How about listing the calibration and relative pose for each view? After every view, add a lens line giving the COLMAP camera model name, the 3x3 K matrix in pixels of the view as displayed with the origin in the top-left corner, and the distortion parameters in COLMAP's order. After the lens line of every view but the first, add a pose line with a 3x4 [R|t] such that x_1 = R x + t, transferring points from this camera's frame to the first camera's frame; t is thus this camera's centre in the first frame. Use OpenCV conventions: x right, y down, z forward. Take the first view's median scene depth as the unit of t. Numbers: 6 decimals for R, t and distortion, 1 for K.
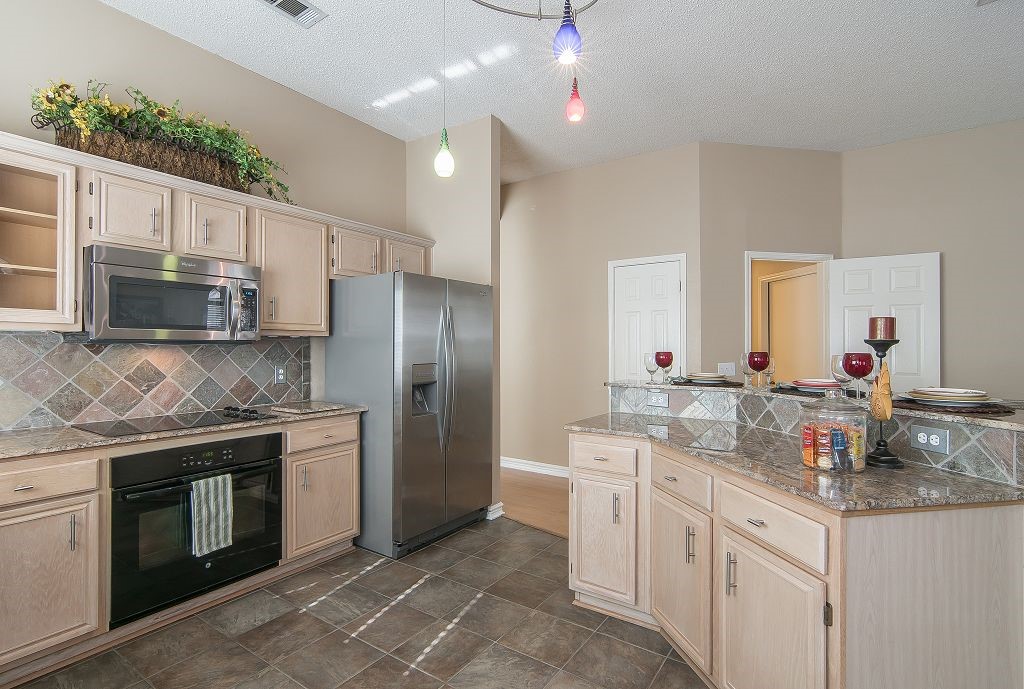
lens RADIAL K [[490.9, 0, 505.4], [0, 490.9, 343.6], [0, 0, 1]] dist [-0.004457, 0.001309]
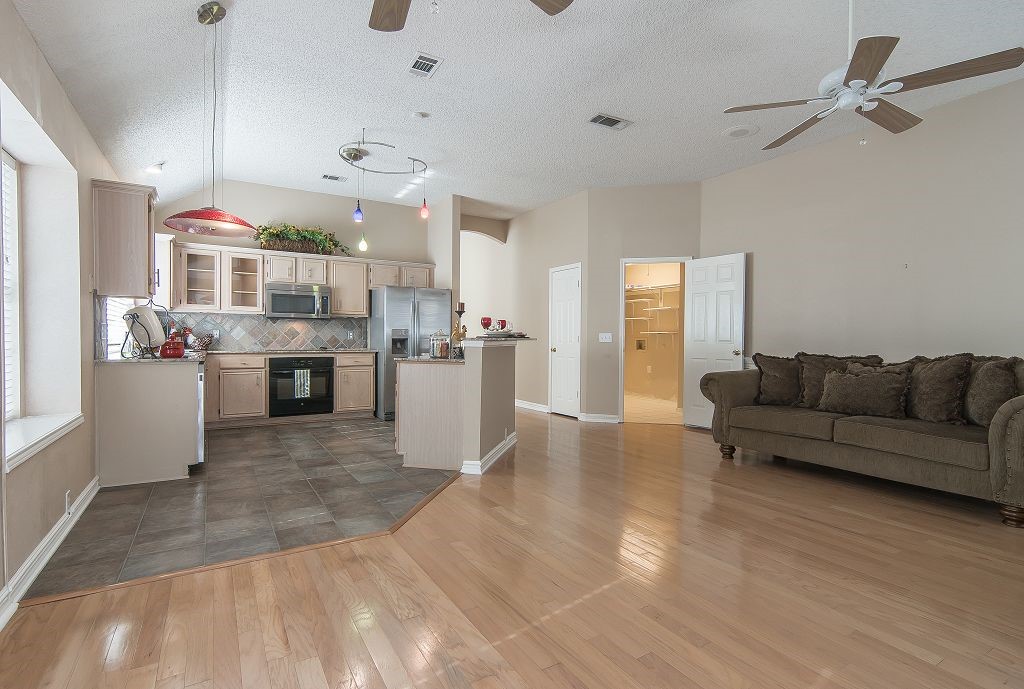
lens RADIAL K [[490.9, 0, 508.8], [0, 490.9, 345.0], [0, 0, 1]] dist [-0.004457, 0.001309]
pose [[0.914368, 0.012253, -0.404699, 1.261705], [-0.003349, 0.999737, 0.022702, 0.066703], [0.404870, -0.019403, 0.914168, -0.814543]]
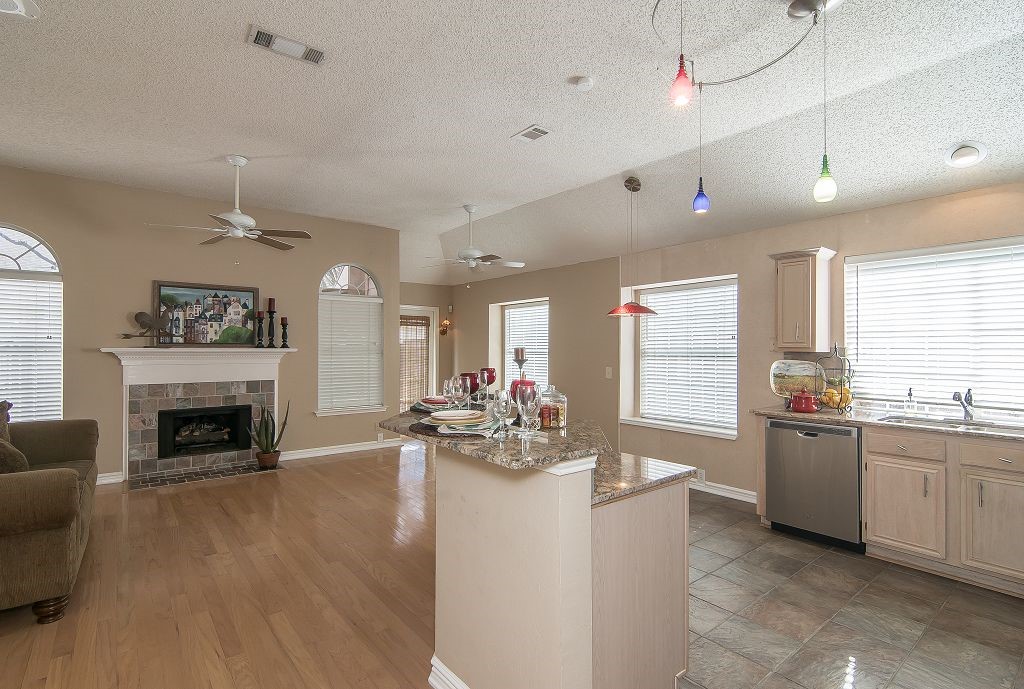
lens RADIAL K [[490.9, 0, 508.4], [0, 490.9, 344.9], [0, 0, 1]] dist [-0.004457, 0.001309]
pose [[-0.959983, -0.001151, 0.280058, 0.168921], [-0.006131, 0.999838, -0.016906, -0.023056], [-0.279993, -0.017946, -0.959834, 1.697743]]
